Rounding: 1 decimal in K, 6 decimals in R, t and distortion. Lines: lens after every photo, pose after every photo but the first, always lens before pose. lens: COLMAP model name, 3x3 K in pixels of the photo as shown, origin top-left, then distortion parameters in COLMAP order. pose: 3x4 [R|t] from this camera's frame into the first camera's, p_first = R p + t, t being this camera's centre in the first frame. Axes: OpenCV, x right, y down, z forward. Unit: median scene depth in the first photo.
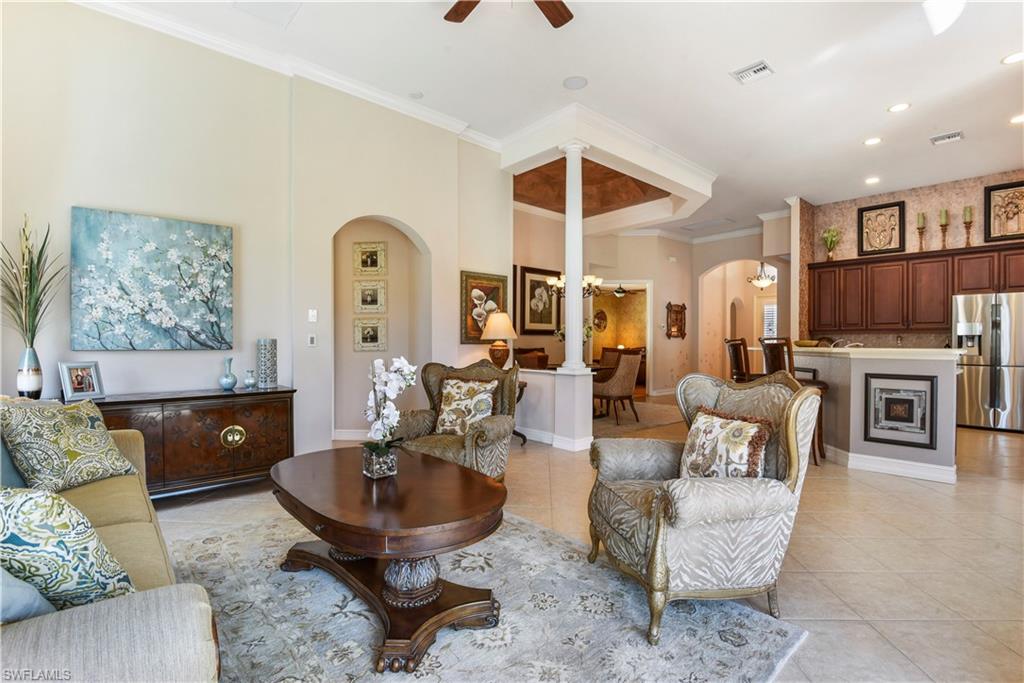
lens RADIAL K [[473.5, 0, 514.9], [0, 473.5, 344.5], [0, 0, 1]] dist [-0.002342, -0.015341]
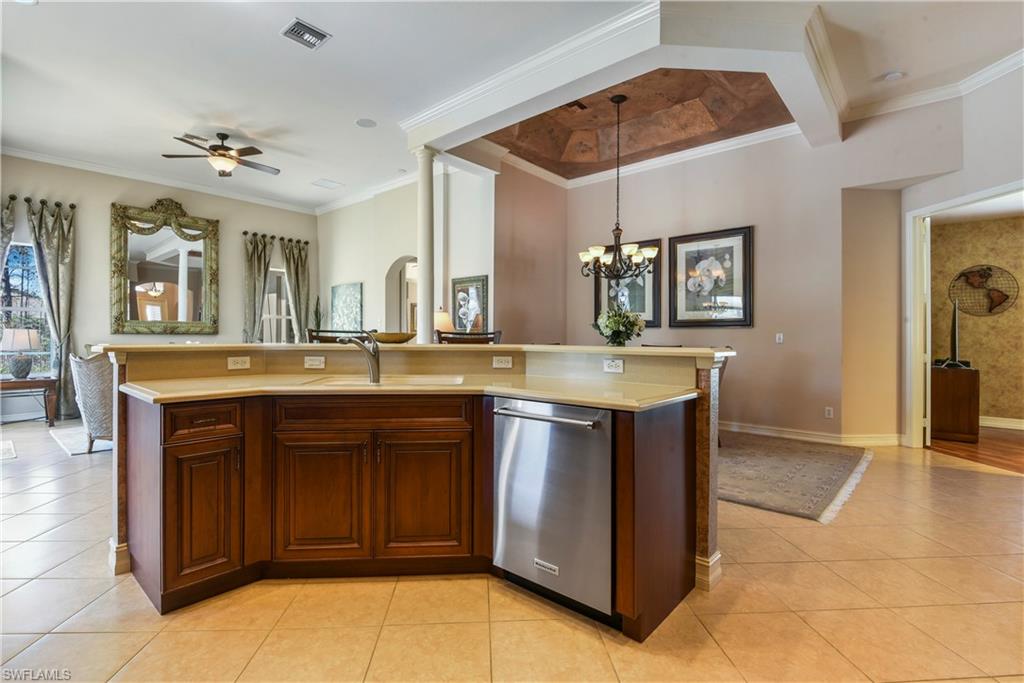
lens RADIAL K [[474.3, 0, 508.1], [0, 474.3, 334.7], [0, 0, 1]] dist [0.002237, -0.007351]
pose [[0.121440, -0.007400, -0.992571, 0.897344], [-0.007473, 0.999937, -0.008370, -0.001415], [0.992571, 0.008434, 0.121377, 0.794131]]
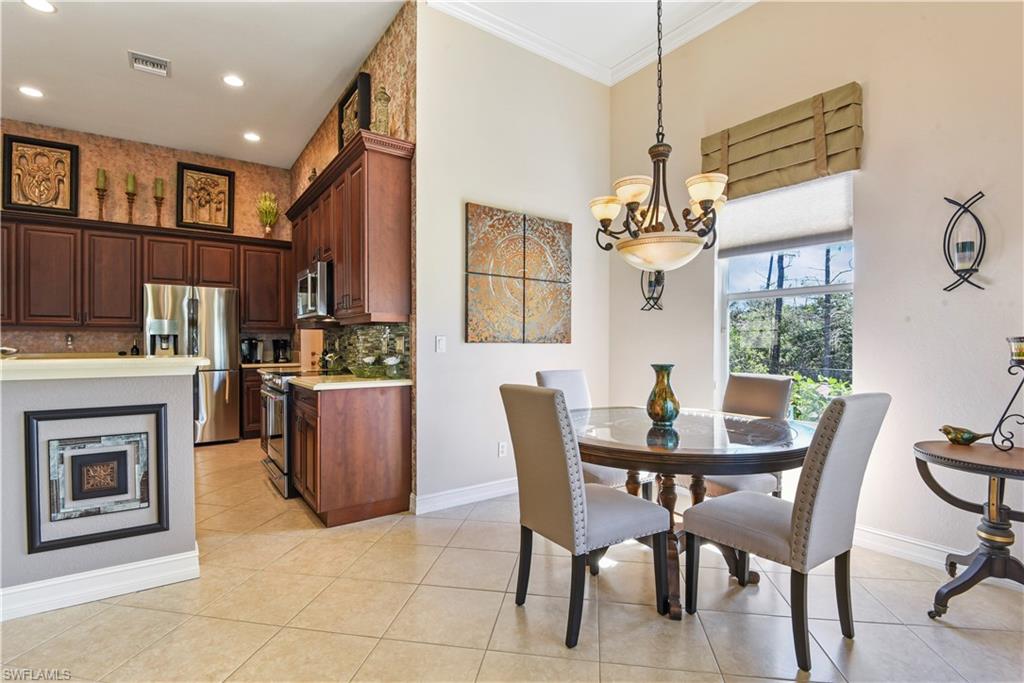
lens RADIAL K [[481.1, 0, 515.1], [0, 481.1, 346.9], [0, 0, 1]] dist [-0.032674, 0.000503]
pose [[0.101912, -0.010934, 0.994733, 0.206329], [0.006575, 0.999925, 0.010318, -0.003354], [-0.994772, 0.005489, 0.101976, 0.287326]]
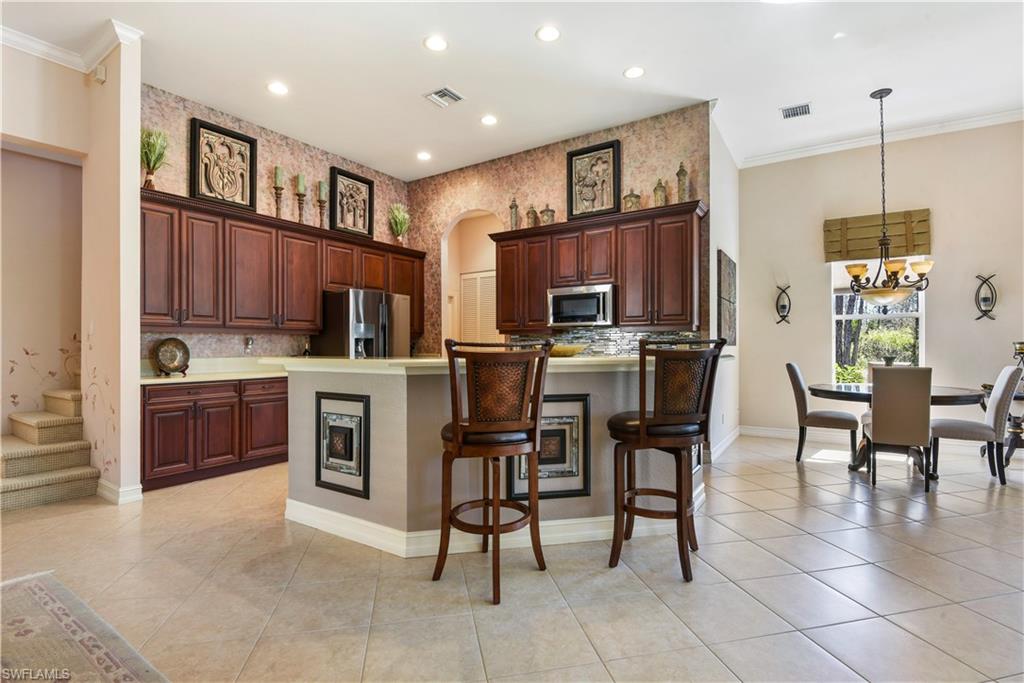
lens RADIAL K [[479.1, 0, 514.4], [0, 479.1, 346.4], [0, 0, 1]] dist [-0.002378, -0.019803]
pose [[-0.260966, -0.002640, 0.965344, 0.070080], [0.007761, 0.999958, 0.004833, -0.007284], [-0.965317, 0.008753, -0.260934, 0.886145]]
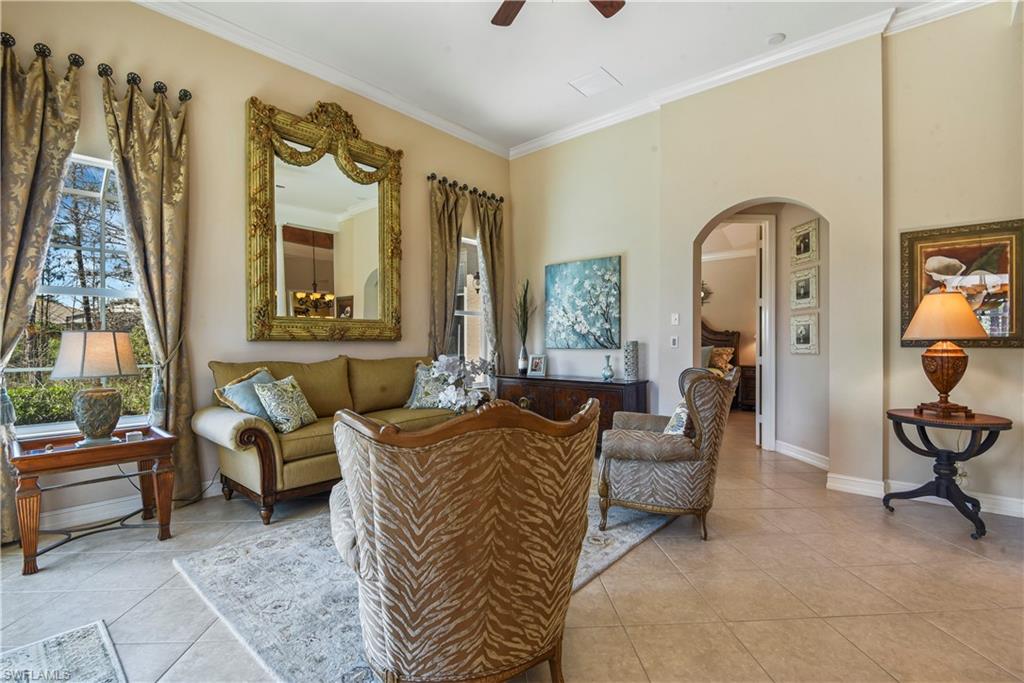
lens RADIAL K [[459.5, 0, 514.6], [0, 459.5, 344.0], [0, 0, 1]] dist [-0.012296, -0.003501]
pose [[0.114164, 0.003985, -0.993454, 0.355136], [-0.002432, 0.999990, 0.003732, -0.004295], [0.993459, 0.001990, 0.114172, 0.320947]]
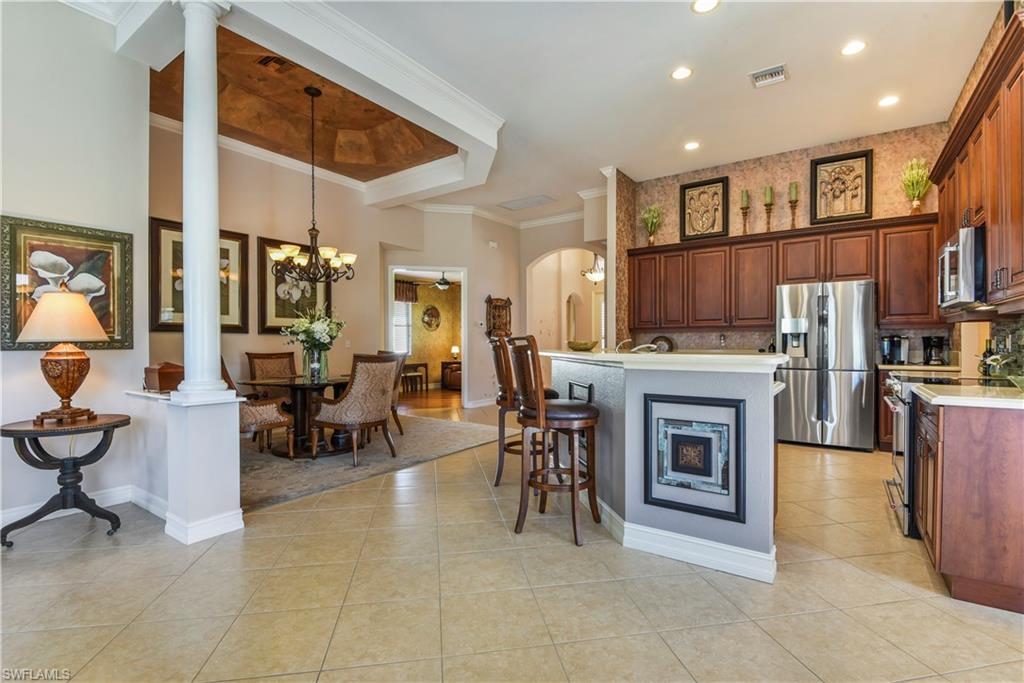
lens RADIAL K [[470.5, 0, 512.4], [0, 470.5, 345.0], [0, 0, 1]] dist [0.016855, -0.019871]
pose [[0.973172, -0.006478, 0.229986, 0.268573], [0.006328, 0.999979, 0.001390, -0.002817], [-0.229990, 0.000102, 0.973193, 0.271711]]
